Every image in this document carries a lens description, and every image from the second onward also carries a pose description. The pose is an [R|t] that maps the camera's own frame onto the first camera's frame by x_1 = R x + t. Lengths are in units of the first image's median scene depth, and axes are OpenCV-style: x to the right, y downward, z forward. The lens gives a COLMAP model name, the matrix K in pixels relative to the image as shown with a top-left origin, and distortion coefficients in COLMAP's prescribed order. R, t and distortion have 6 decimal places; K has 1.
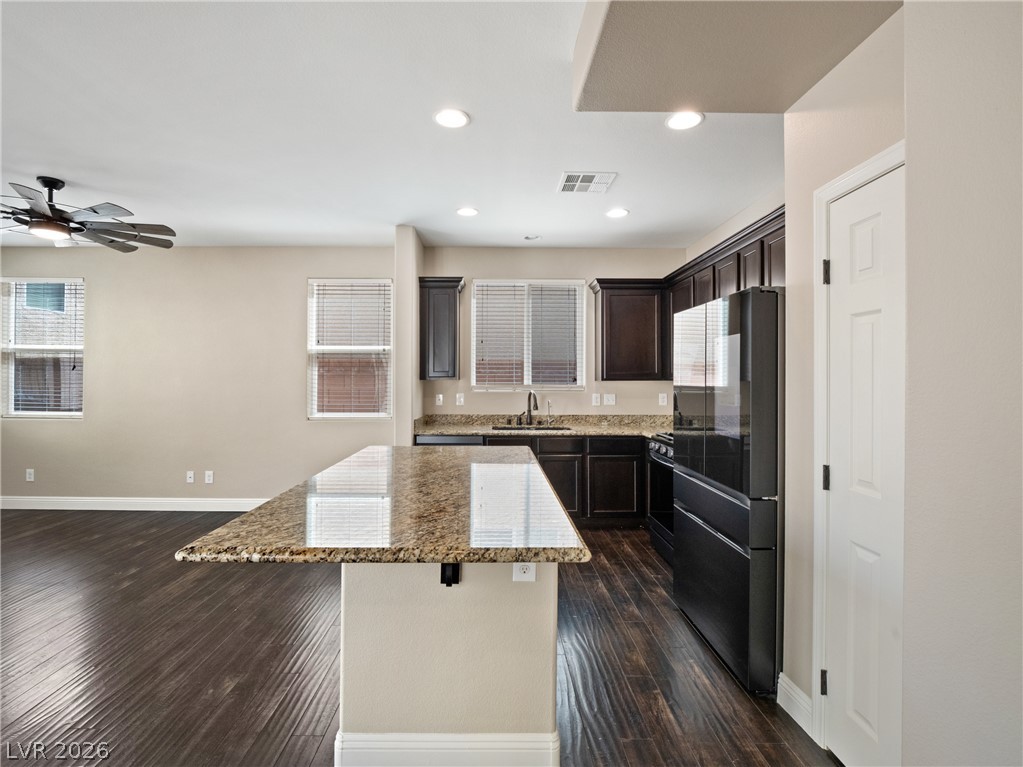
lens RADIAL K [[501.0, 0, 505.8], [0, 501.0, 375.2], [0, 0, 1]] dist [-0.020579, -0.000142]
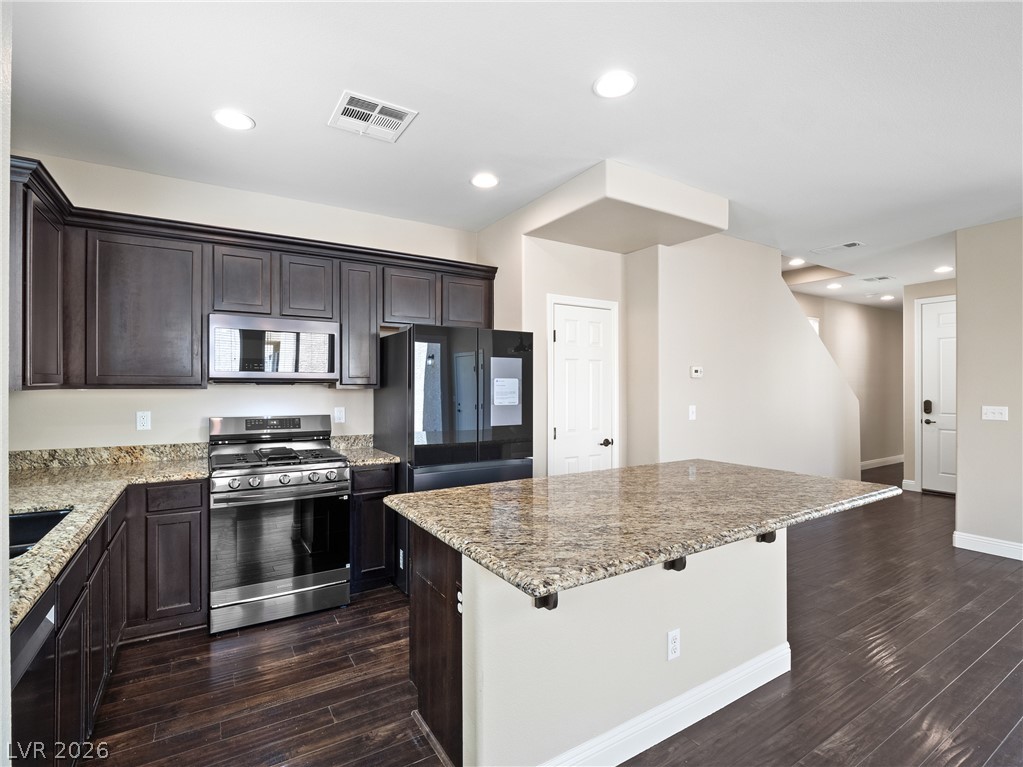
lens RADIAL K [[494.2, 0, 511.5], [0, 494.2, 383.5], [0, 0, 1]] dist [-0.002260, -0.008697]
pose [[-0.507422, 0.001170, 0.861697, -0.458030], [-0.008466, 0.999944, -0.006343, 0.004428], [-0.861656, -0.010514, -0.507383, 0.958829]]
